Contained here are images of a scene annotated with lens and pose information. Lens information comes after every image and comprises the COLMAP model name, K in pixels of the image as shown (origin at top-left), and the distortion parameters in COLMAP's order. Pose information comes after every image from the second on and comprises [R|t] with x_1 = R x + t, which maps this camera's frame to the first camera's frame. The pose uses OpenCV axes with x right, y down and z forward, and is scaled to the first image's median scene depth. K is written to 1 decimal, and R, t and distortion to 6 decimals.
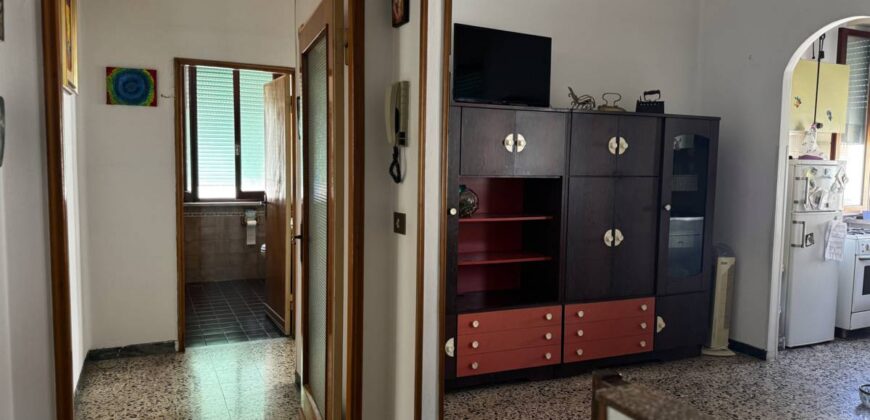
lens RADIAL K [[808.2, 0, 438.6], [0, 808.2, 210.8], [0, 0, 1]] dist [0.191058, -0.439292]
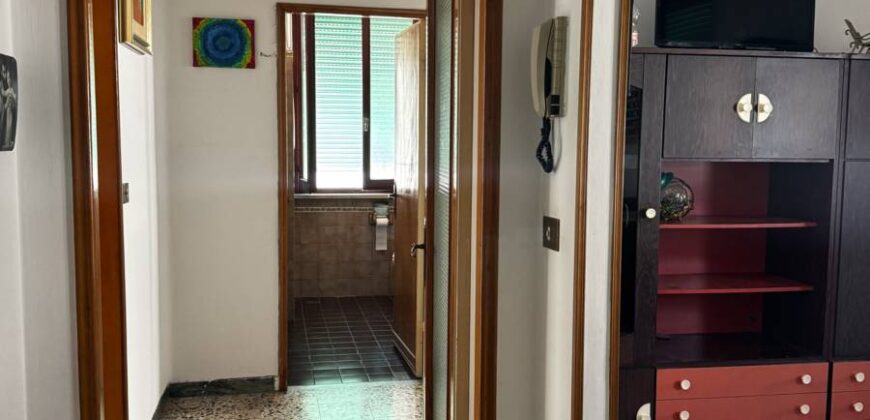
lens RADIAL K [[943.4, 0, 432.6], [0, 943.4, 205.8], [0, 0, 1]] dist [0.267470, -0.808216]
pose [[0.960220, 0.015435, -0.278819, 0.063489], [-0.011130, 0.999793, 0.017014, -0.016220], [0.279024, -0.013234, 0.960193, 0.193639]]
